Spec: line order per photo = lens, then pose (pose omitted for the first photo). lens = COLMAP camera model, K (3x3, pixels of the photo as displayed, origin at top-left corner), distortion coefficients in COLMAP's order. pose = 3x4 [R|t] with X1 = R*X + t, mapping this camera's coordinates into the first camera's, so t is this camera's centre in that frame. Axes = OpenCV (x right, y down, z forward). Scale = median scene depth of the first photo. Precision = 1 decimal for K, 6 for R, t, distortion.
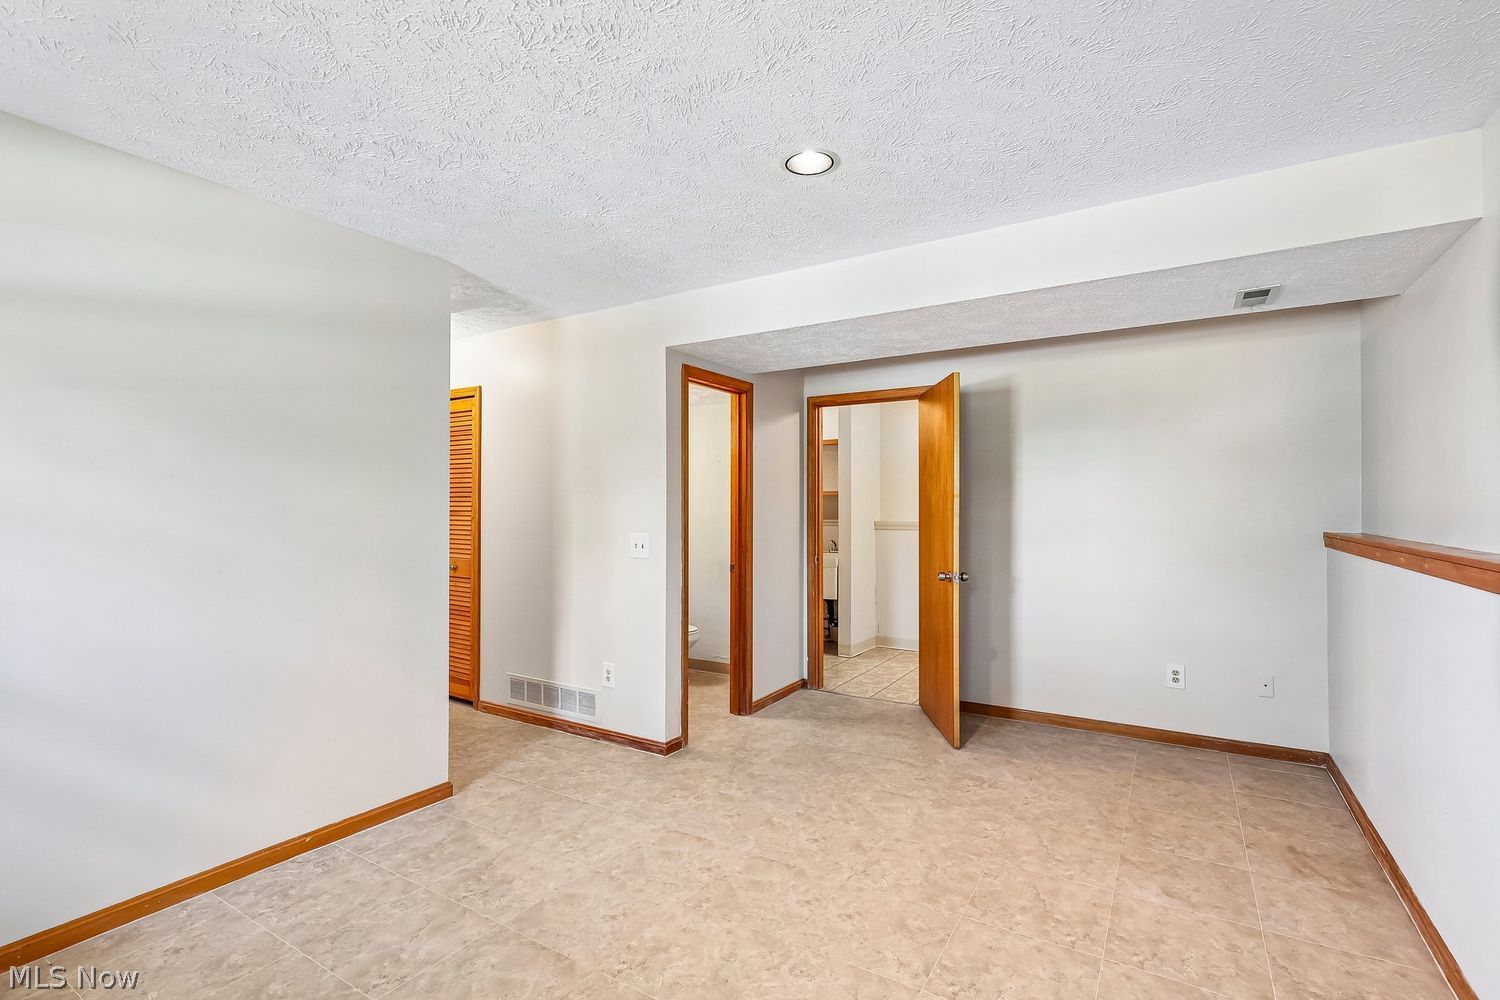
lens RADIAL K [[695.2, 0, 749.2], [0, 695.2, 502.3], [0, 0, 1]] dist [-0.003129, 0.002007]
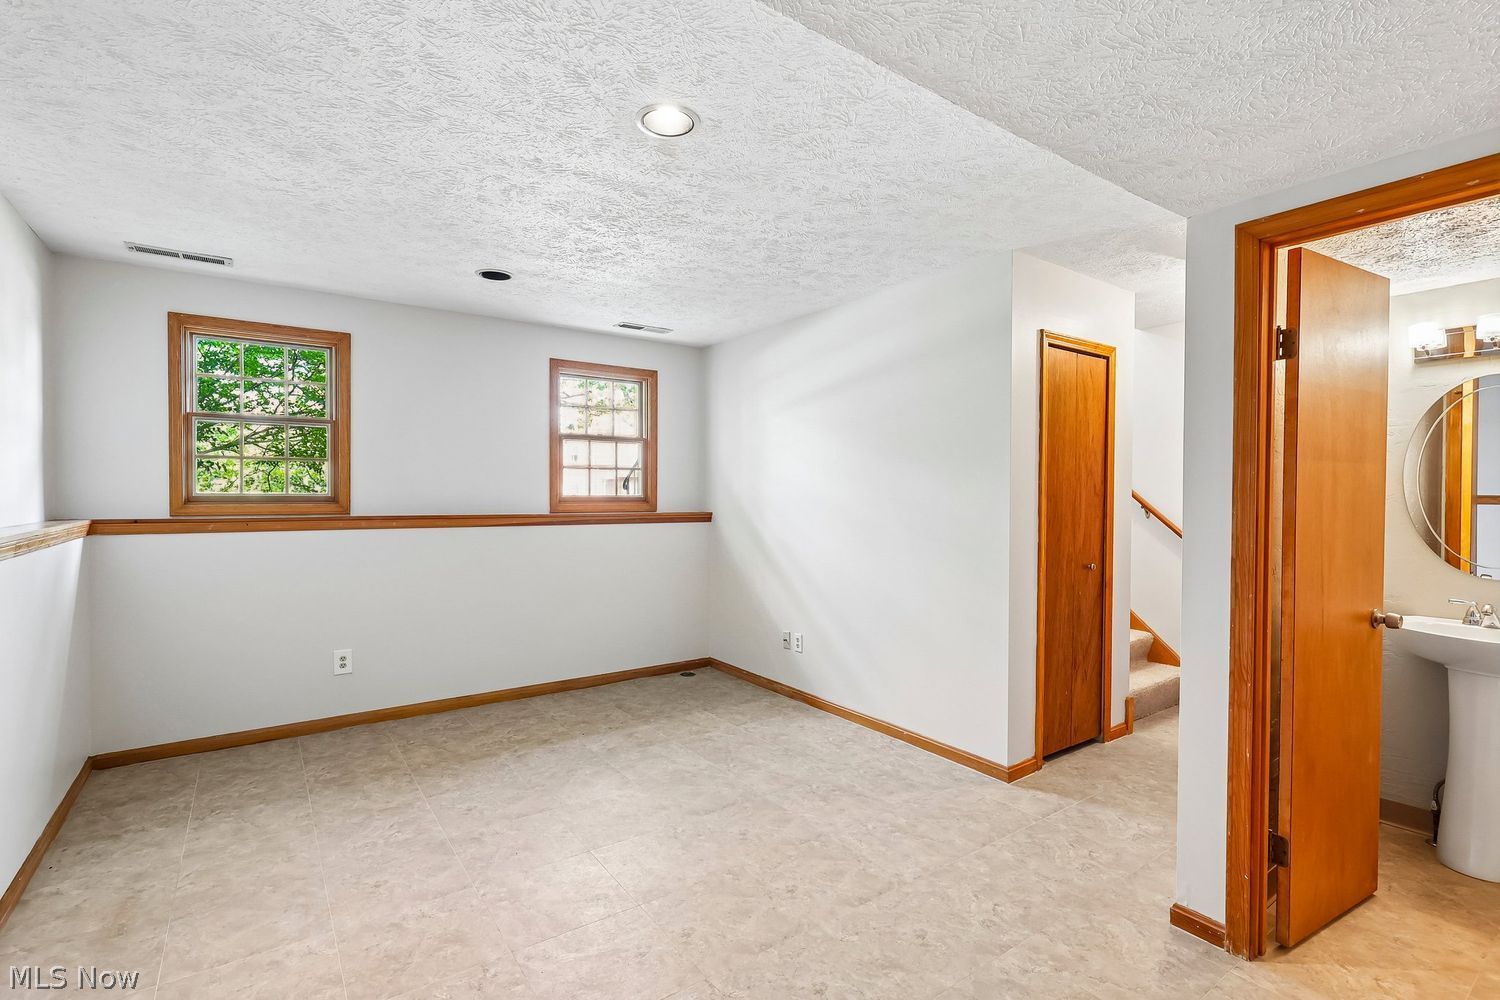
lens RADIAL K [[695.2, 0, 749.8], [0, 695.2, 500.5], [0, 0, 1]] dist [-0.003129, 0.002007]
pose [[-0.391241, 0.007283, -0.920260, 0.749108], [0.002748, 0.999973, 0.006745, 0.004506], [0.920284, 0.000110, -0.391250, 1.217291]]
